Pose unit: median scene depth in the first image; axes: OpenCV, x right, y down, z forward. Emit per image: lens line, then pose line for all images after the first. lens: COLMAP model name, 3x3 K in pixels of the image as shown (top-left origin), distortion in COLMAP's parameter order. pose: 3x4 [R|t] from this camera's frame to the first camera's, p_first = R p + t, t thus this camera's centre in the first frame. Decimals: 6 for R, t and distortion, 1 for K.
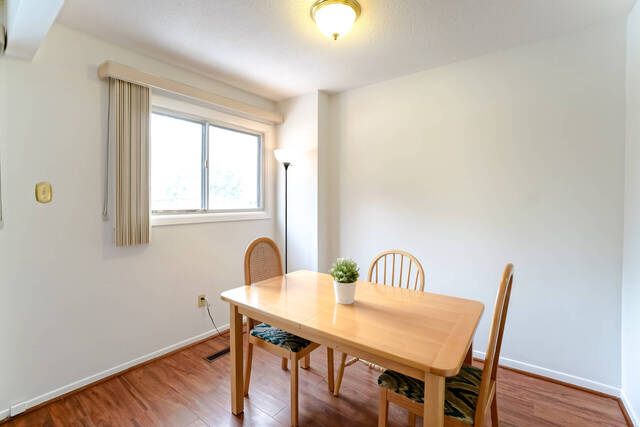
lens RADIAL K [[283.7, 0, 314.7], [0, 283.7, 203.4], [0, 0, 1]] dist [-0.066393, 0.025074]
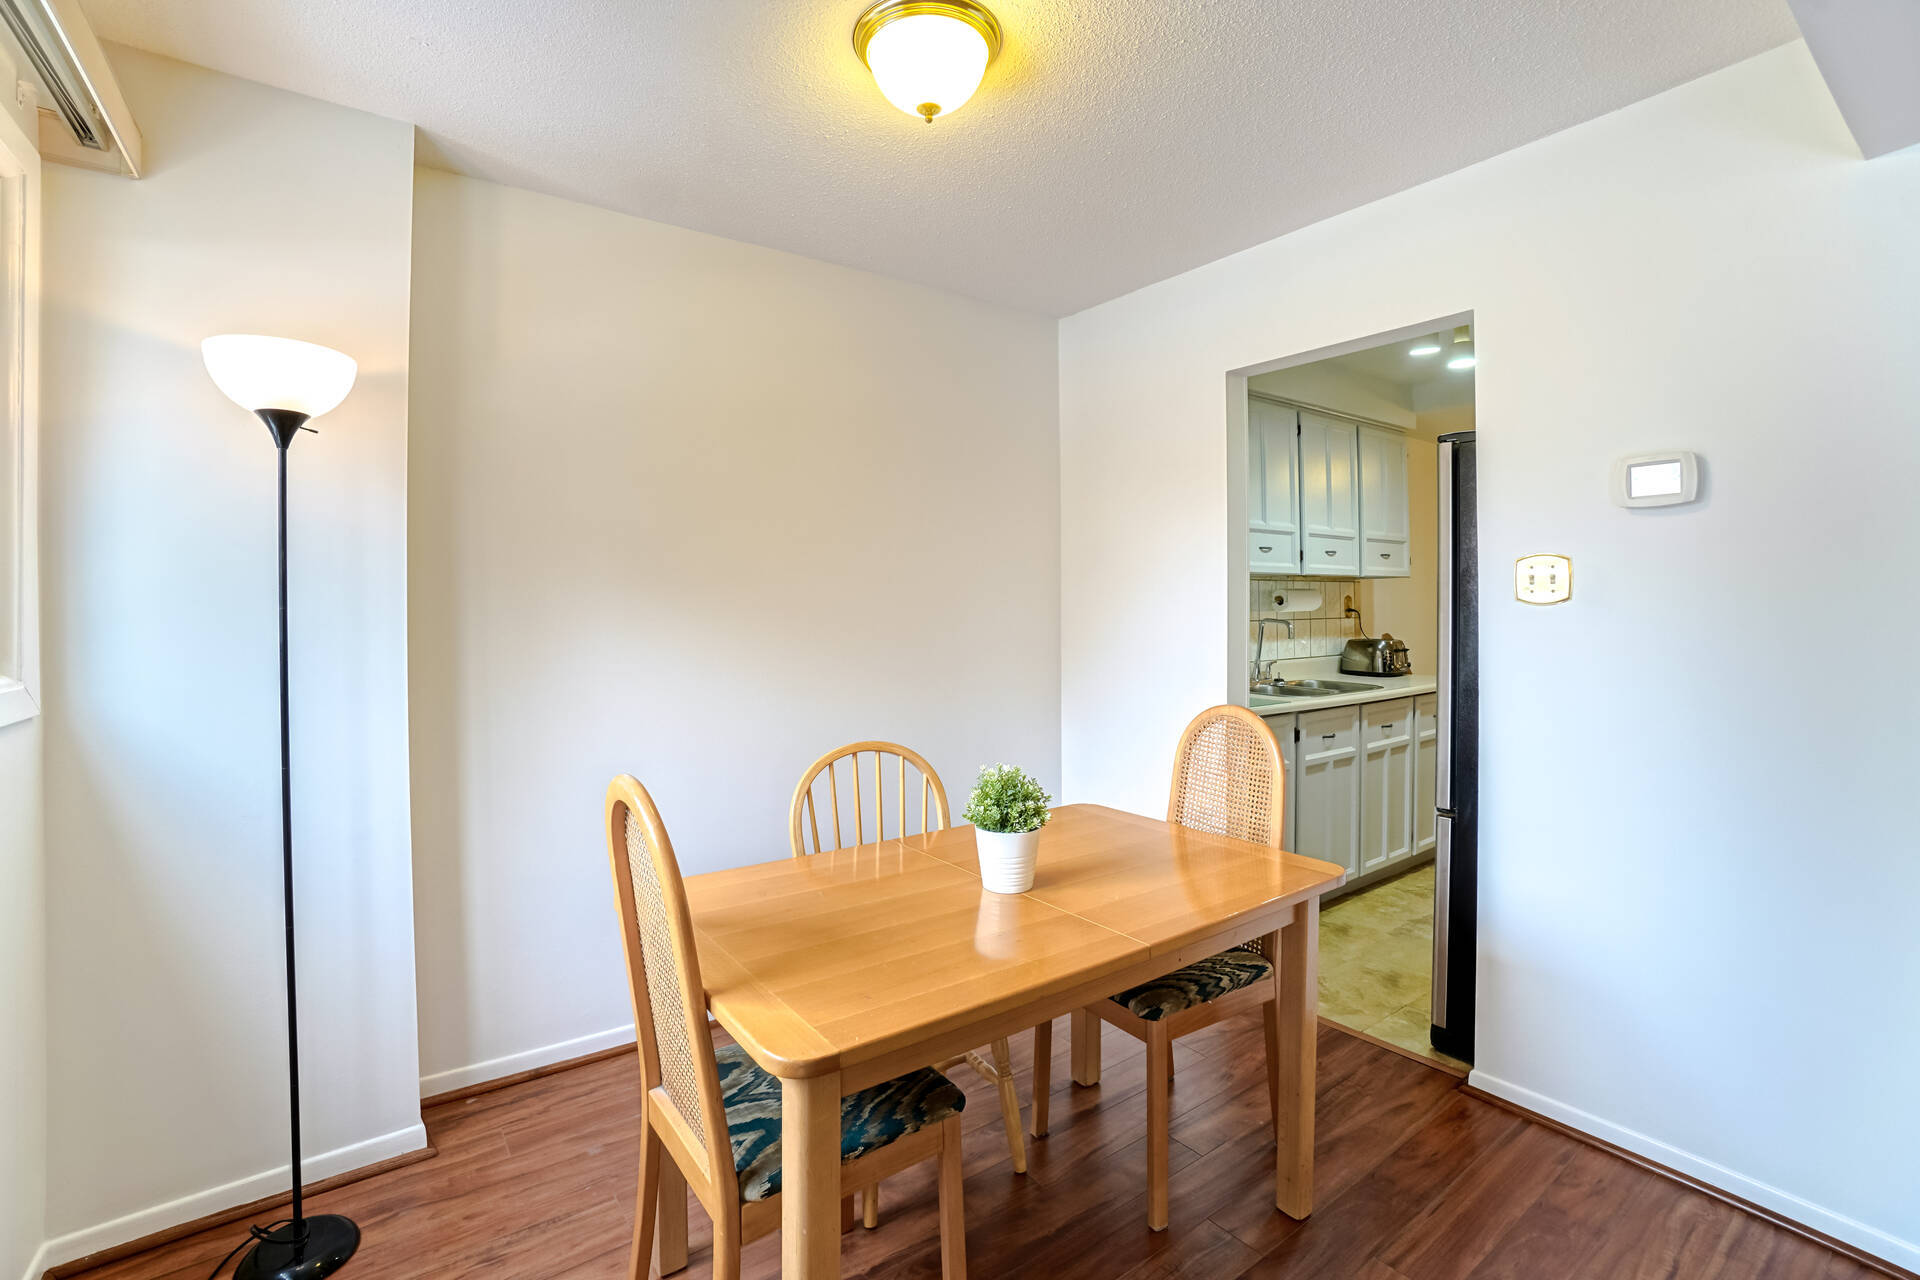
lens RADIAL K [[851.1, 0, 944.0], [0, 851.1, 609.8], [0, 0, 1]] dist [-0.066393, 0.025074]
pose [[0.295728, 0.000557, 0.955272, -0.675517], [0.011786, 0.999922, -0.004232, 0.001245], [-0.955199, 0.012511, 0.295698, 0.543839]]
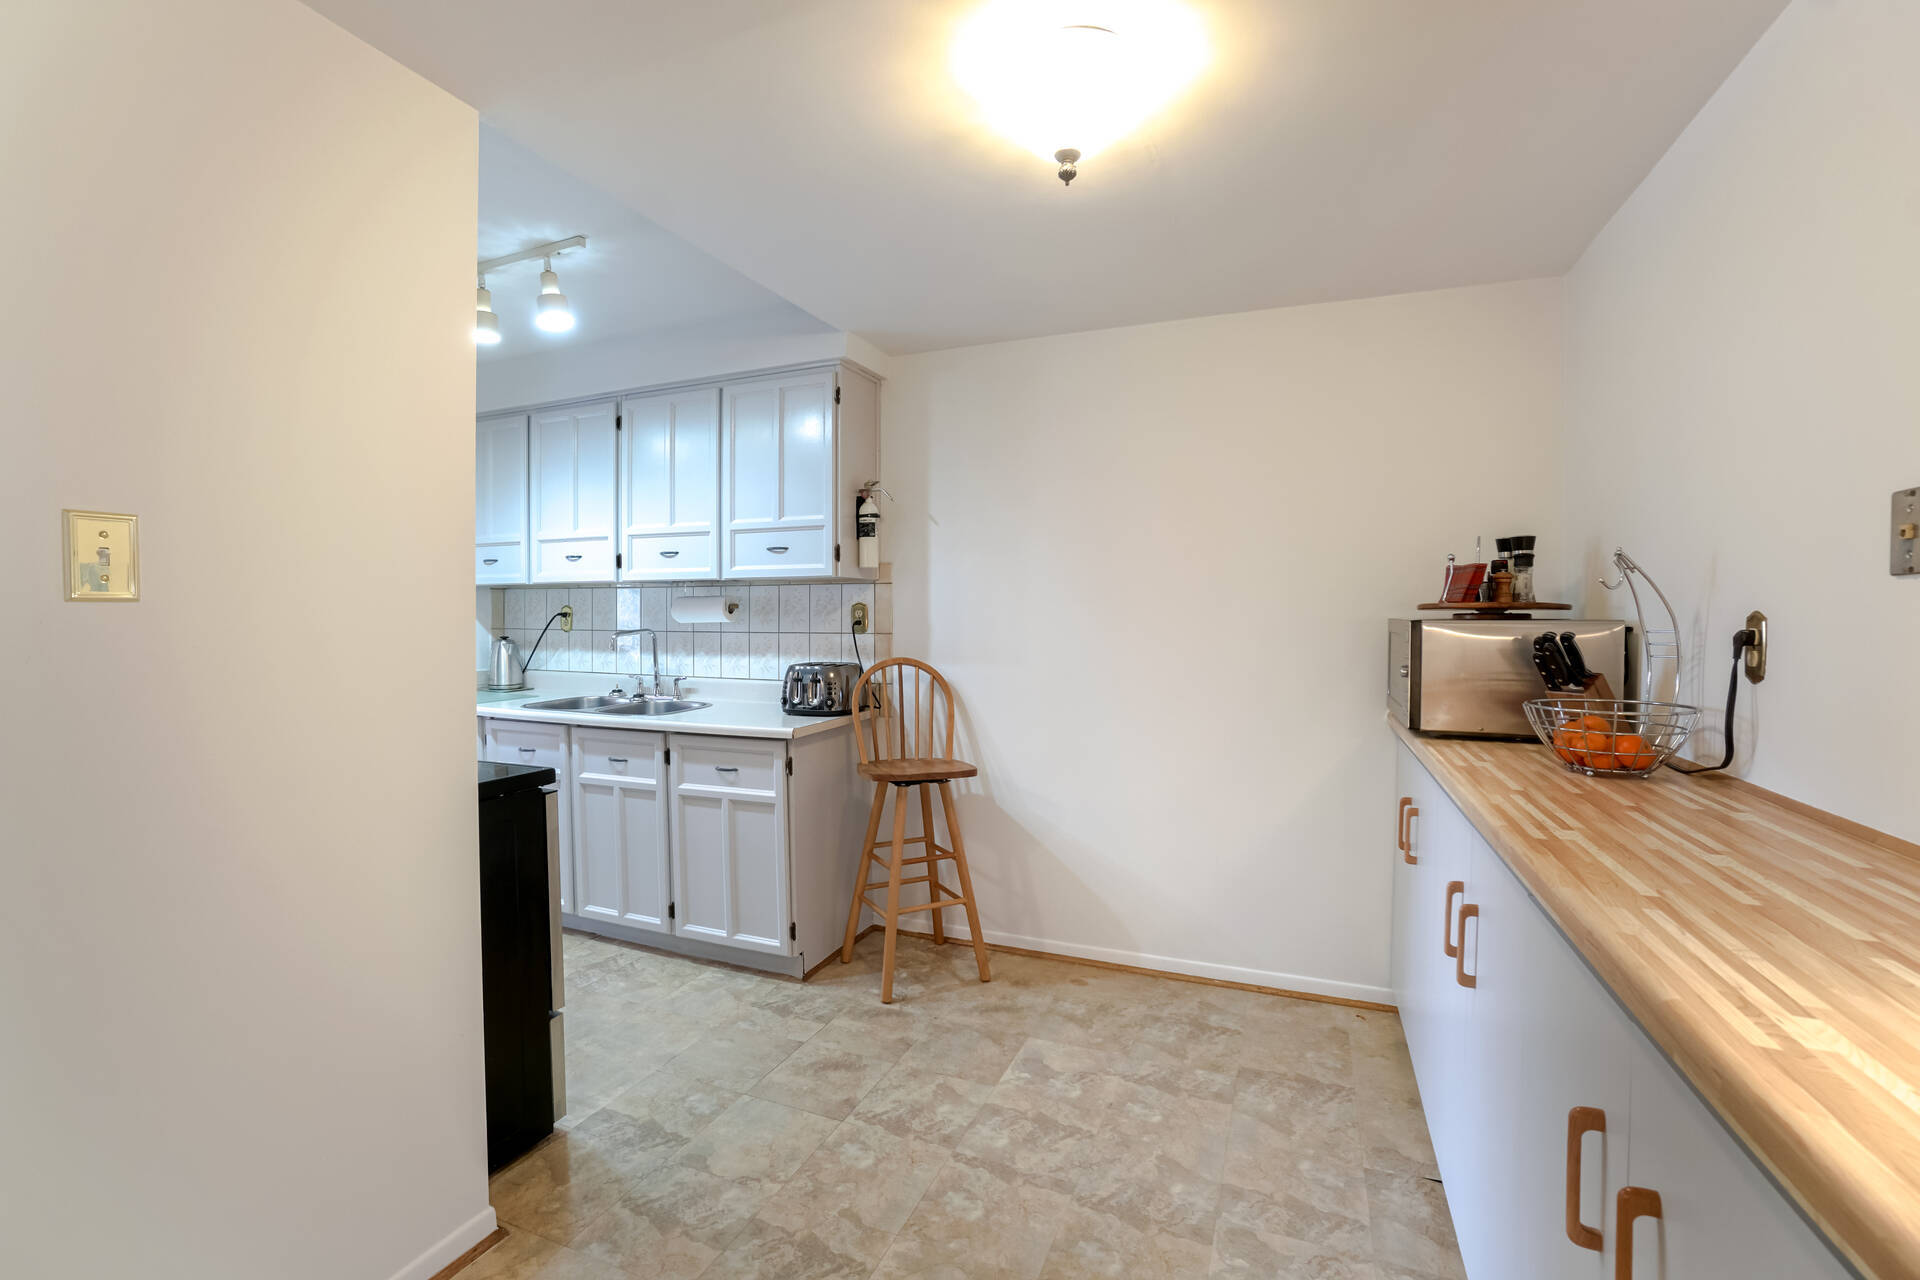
lens RADIAL K [[842.3, 0, 945.0], [0, 842.3, 634.9], [0, 0, 1]] dist [-0.063268, 0.023749]
pose [[0.966319, -0.002338, 0.257338, 1.481157], [-0.003039, 0.999785, 0.020494, -0.004209], [-0.257331, -0.020586, 0.966104, -1.416021]]
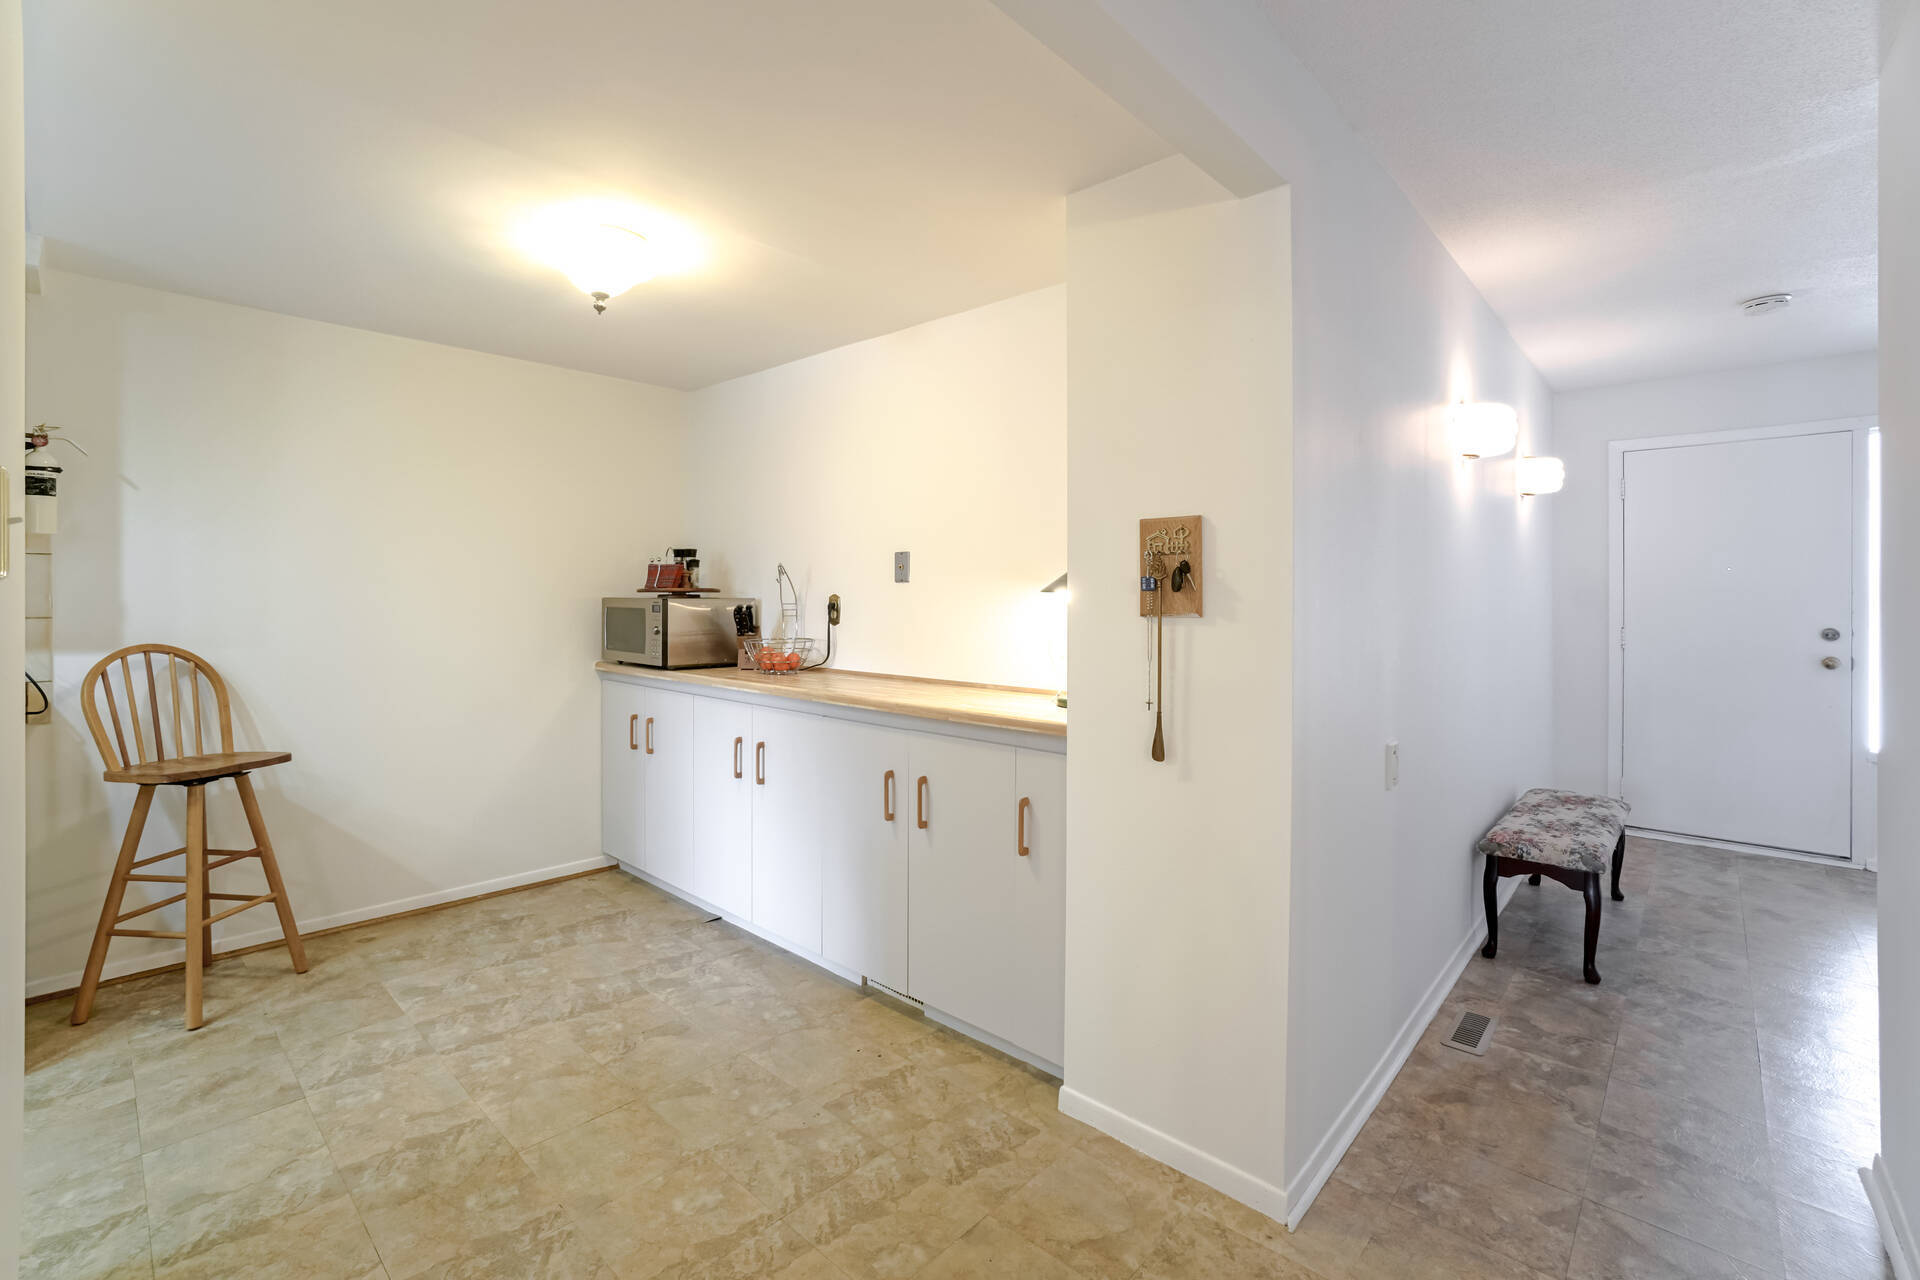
lens RADIAL K [[839.6, 0, 936.6], [0, 839.6, 602.5], [0, 0, 1]] dist [-0.054674, 0.021923]
pose [[0.098362, -0.003755, 0.995144, 0.714832], [-0.001481, 0.999991, 0.003919, -0.003399], [-0.995150, -0.001859, 0.098355, -1.294323]]
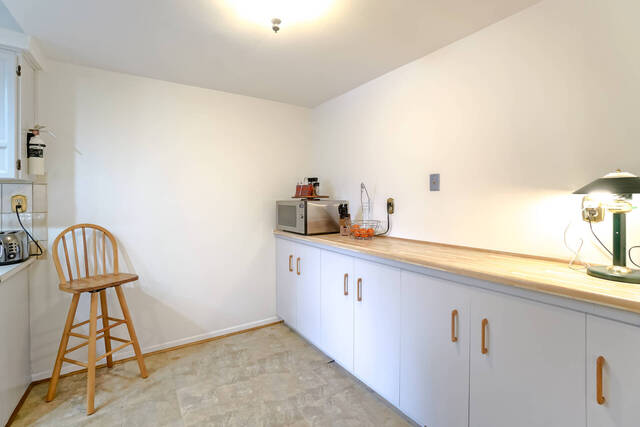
lens RADIAL K [[286.6, 0, 316.3], [0, 286.6, 198.4], [0, 0, 1]] dist [-0.051666, 0.015396]
pose [[0.326299, 0.003728, 0.945259, 1.205233], [0.008877, 0.999936, -0.007008, -0.005601], [-0.945225, 0.010678, 0.326245, -1.024959]]
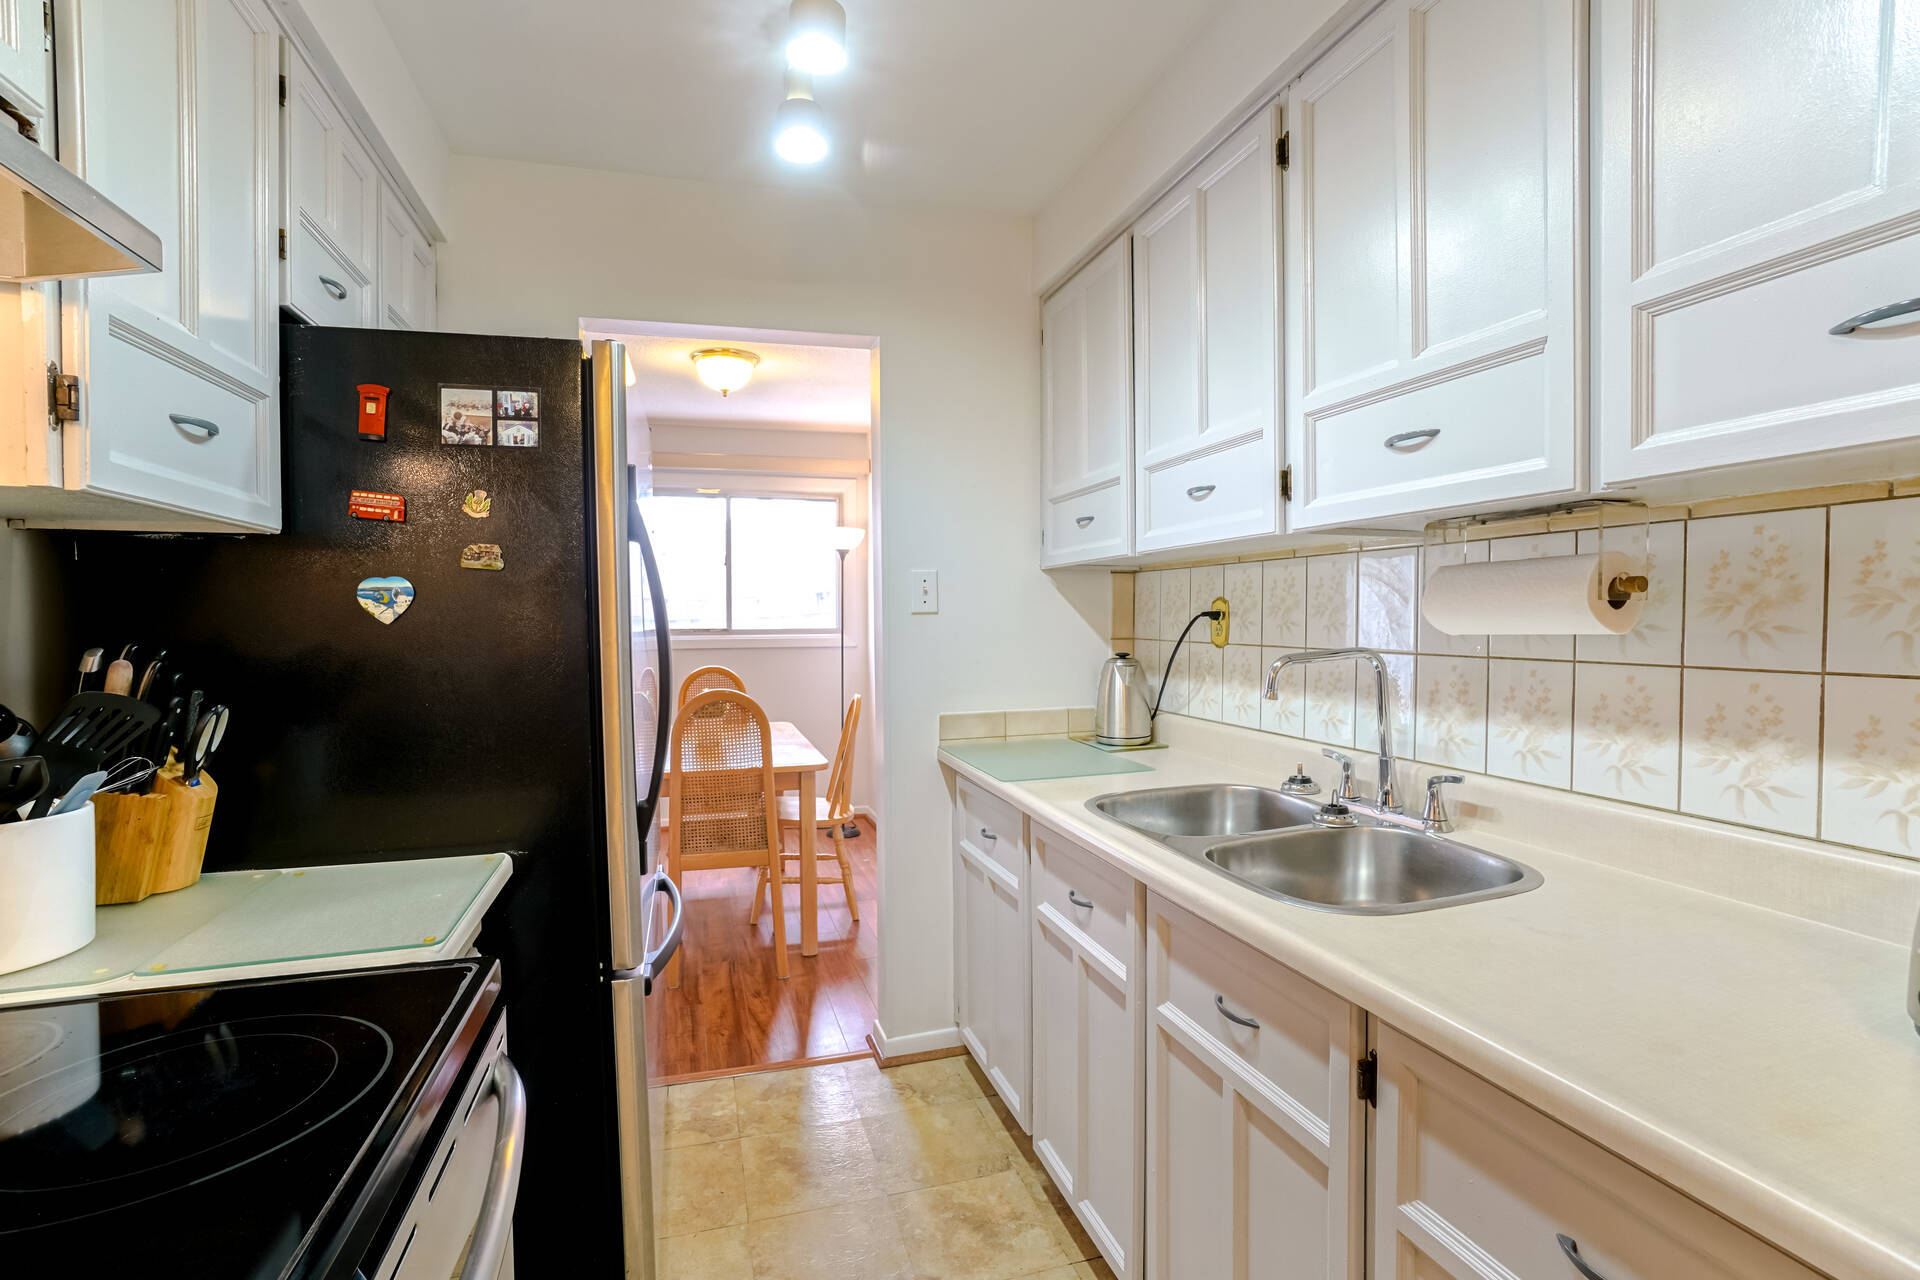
lens RADIAL K [[842.3, 0, 945.0], [0, 842.3, 634.9], [0, 0, 1]] dist [-0.063268, 0.023749]
pose [[0.811565, 0.012193, -0.584135, 1.455351], [-0.001786, 0.999829, 0.018387, -0.002615], [0.584259, -0.013879, 0.811448, -0.367740]]
